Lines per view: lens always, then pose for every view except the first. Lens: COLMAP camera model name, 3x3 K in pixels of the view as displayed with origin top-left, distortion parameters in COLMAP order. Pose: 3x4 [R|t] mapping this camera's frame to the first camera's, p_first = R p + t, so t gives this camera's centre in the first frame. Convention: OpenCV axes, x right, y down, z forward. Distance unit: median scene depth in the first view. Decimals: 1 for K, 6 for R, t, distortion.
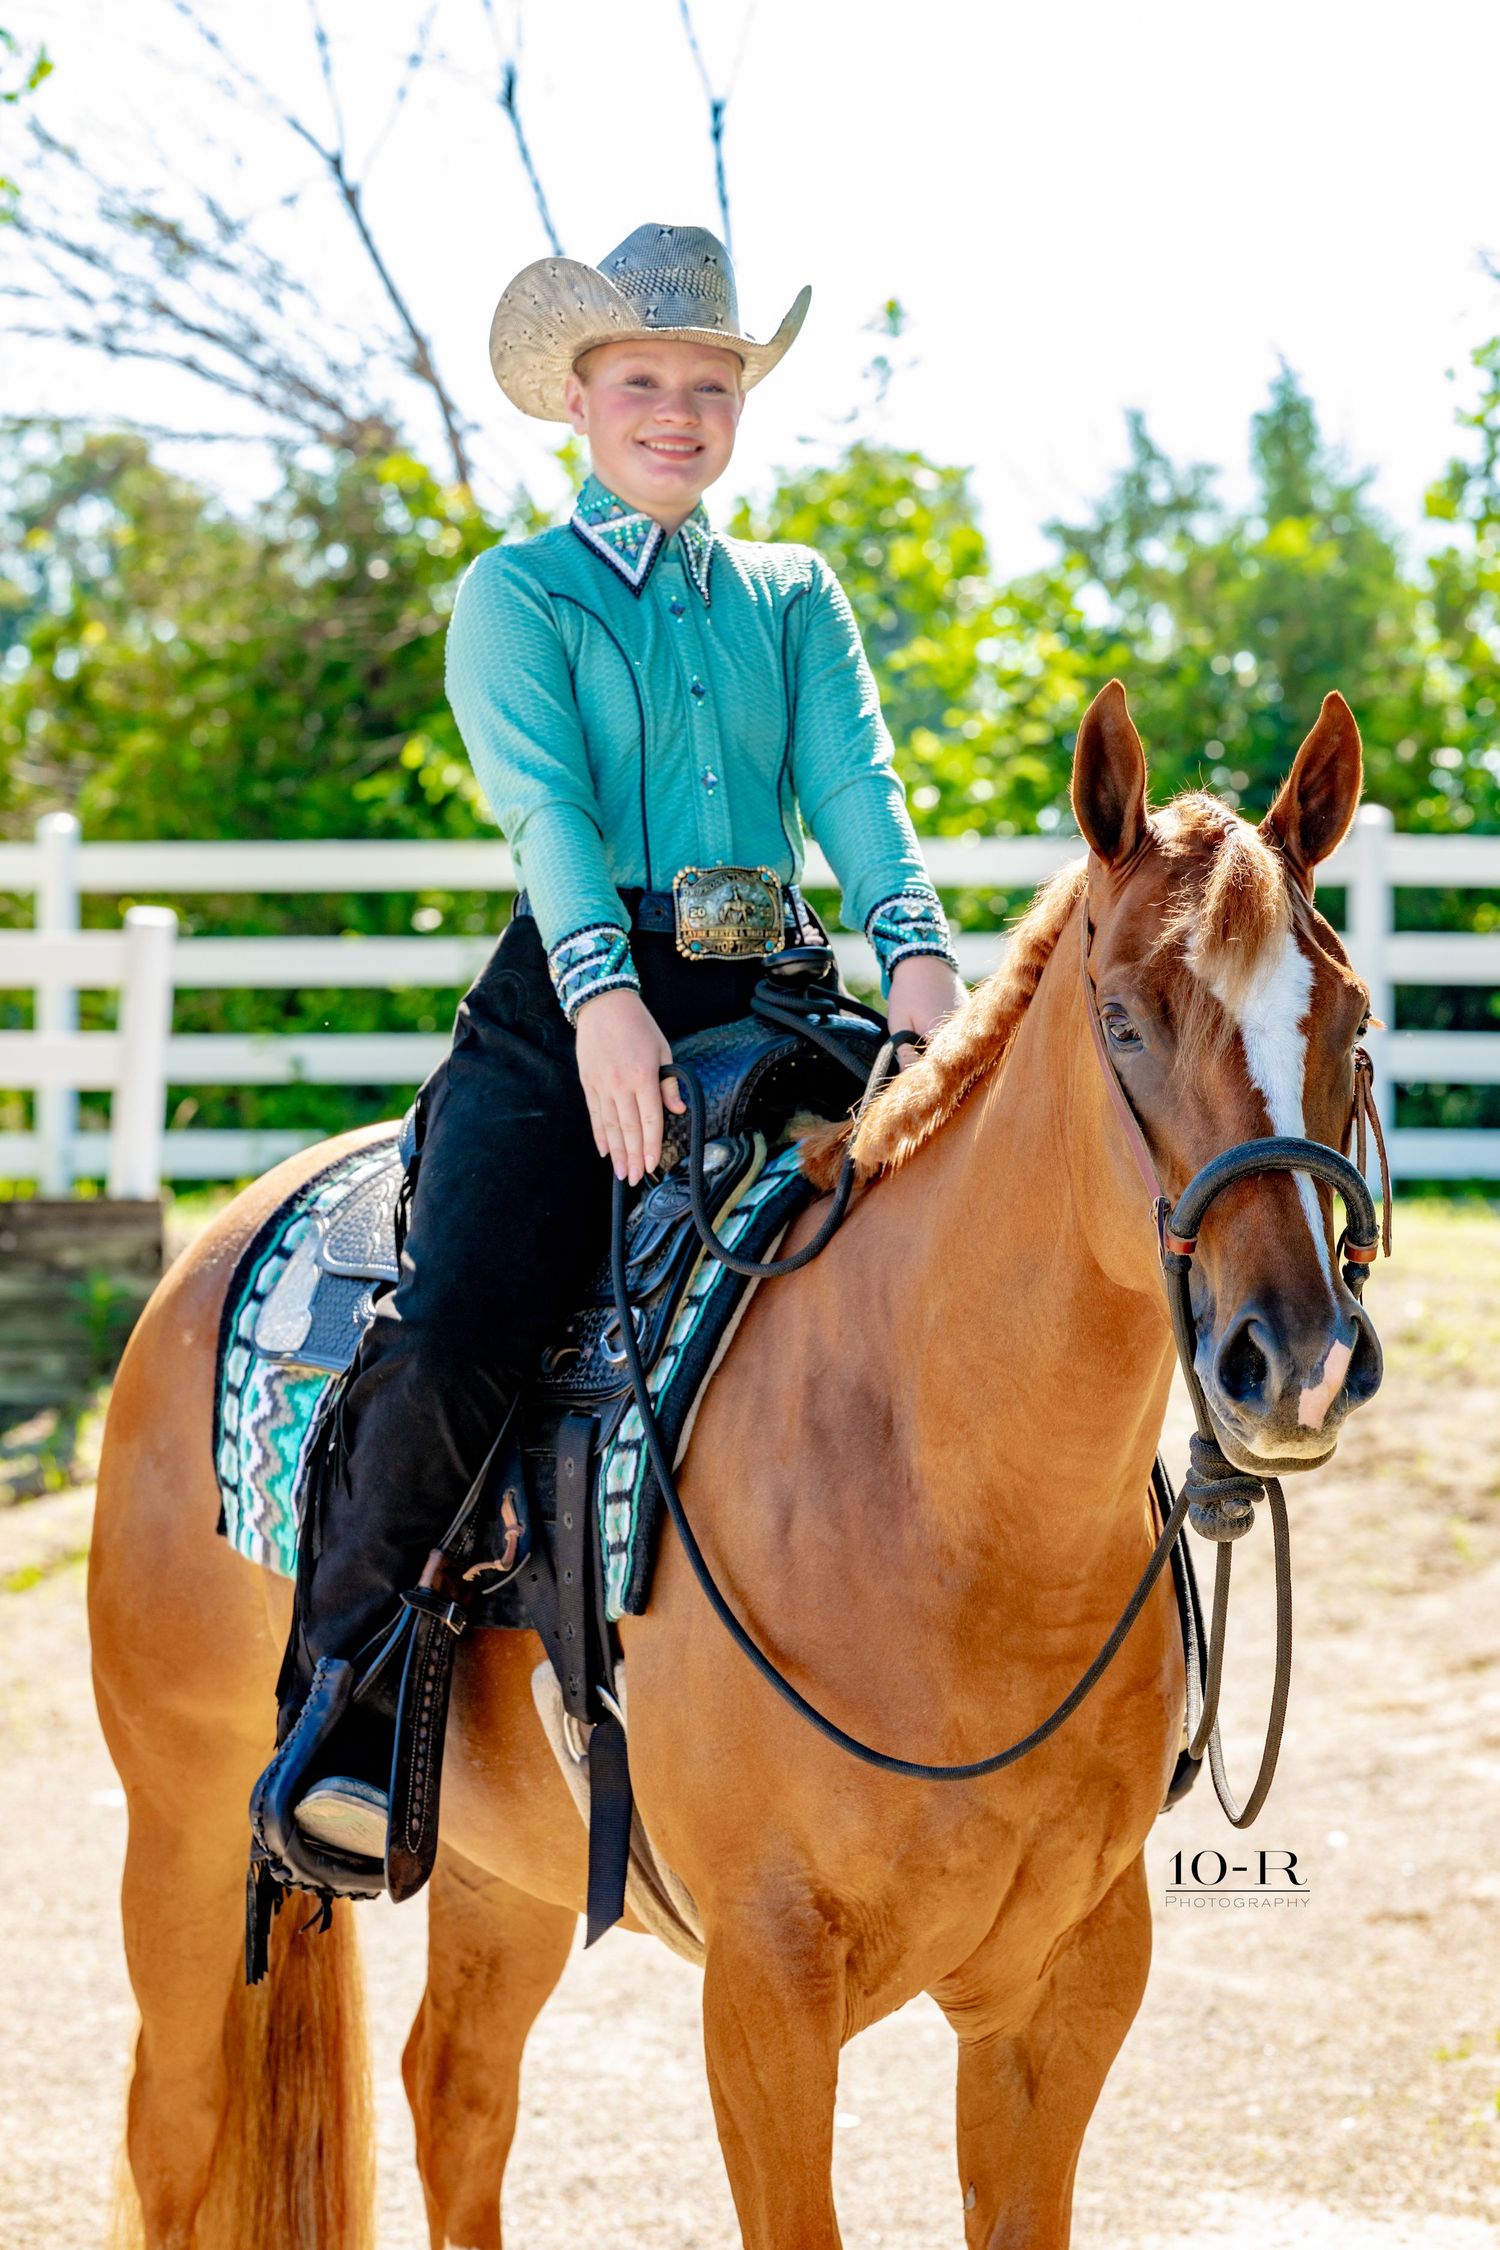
lens RADIAL K [[8380.7, 0, 749.9], [0, 8380.7, 812.4], [0, 0, 1]] dist [-0.295143, 6.829673]
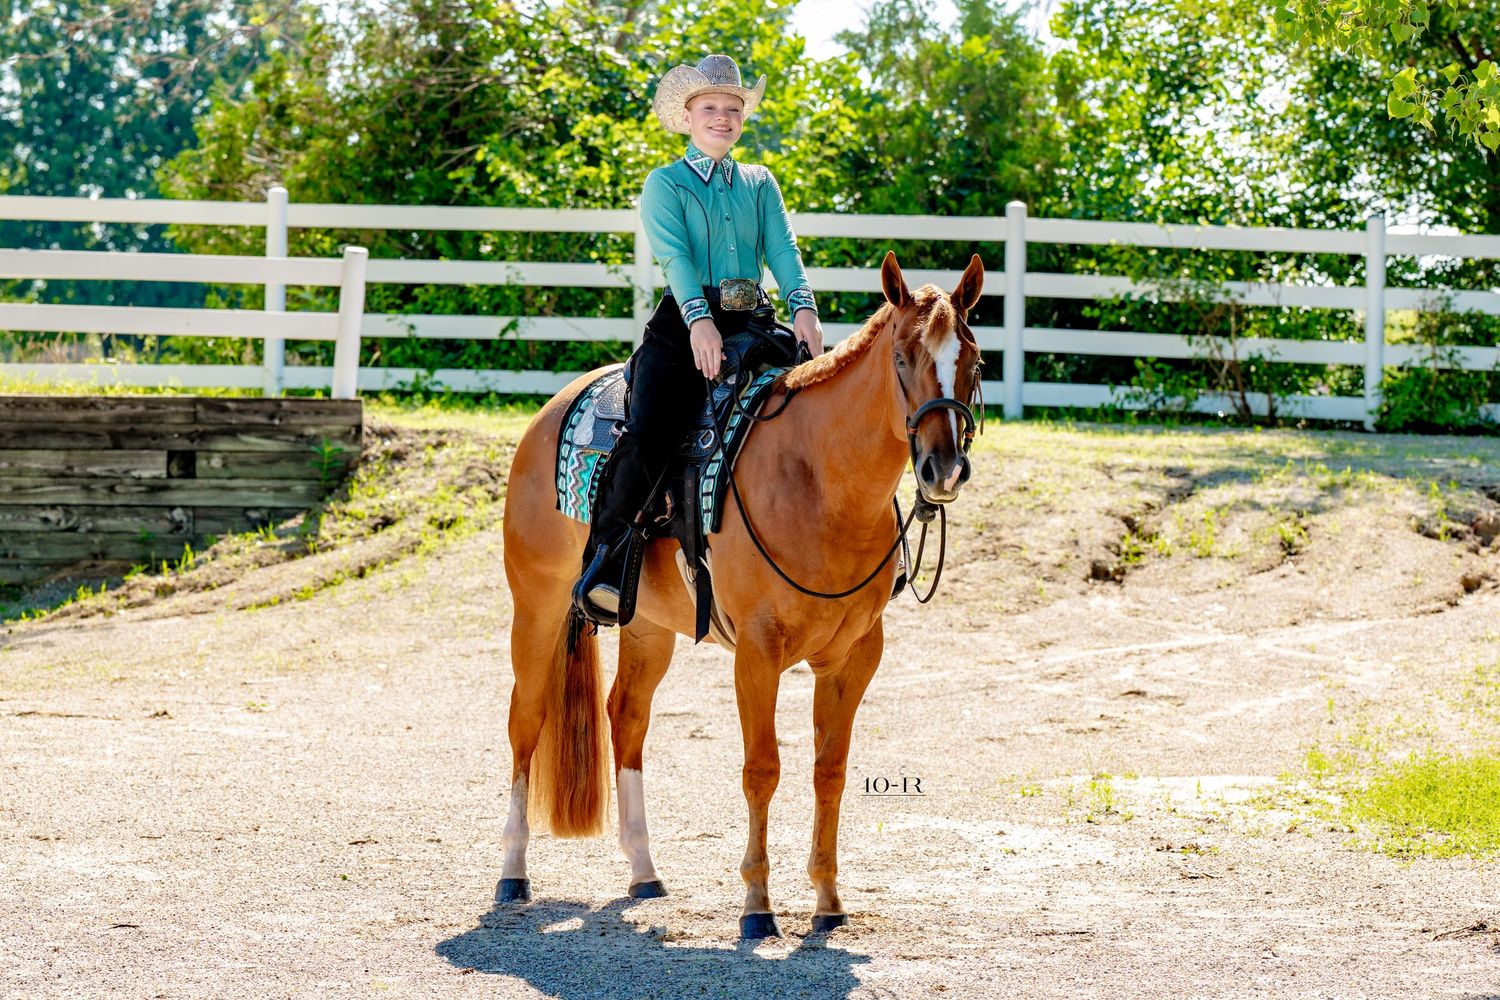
lens RADIAL K [[5793.3, 0, 825.8], [0, 5793.3, 476.2], [0, 0, 1]] dist [0.356195, 4.502442]
pose [[0.999048, 0.023082, 0.037030, -0.011214], [-0.025100, 0.998172, 0.054978, -0.008917], [-0.035693, -0.055855, 0.997801, -0.242004]]
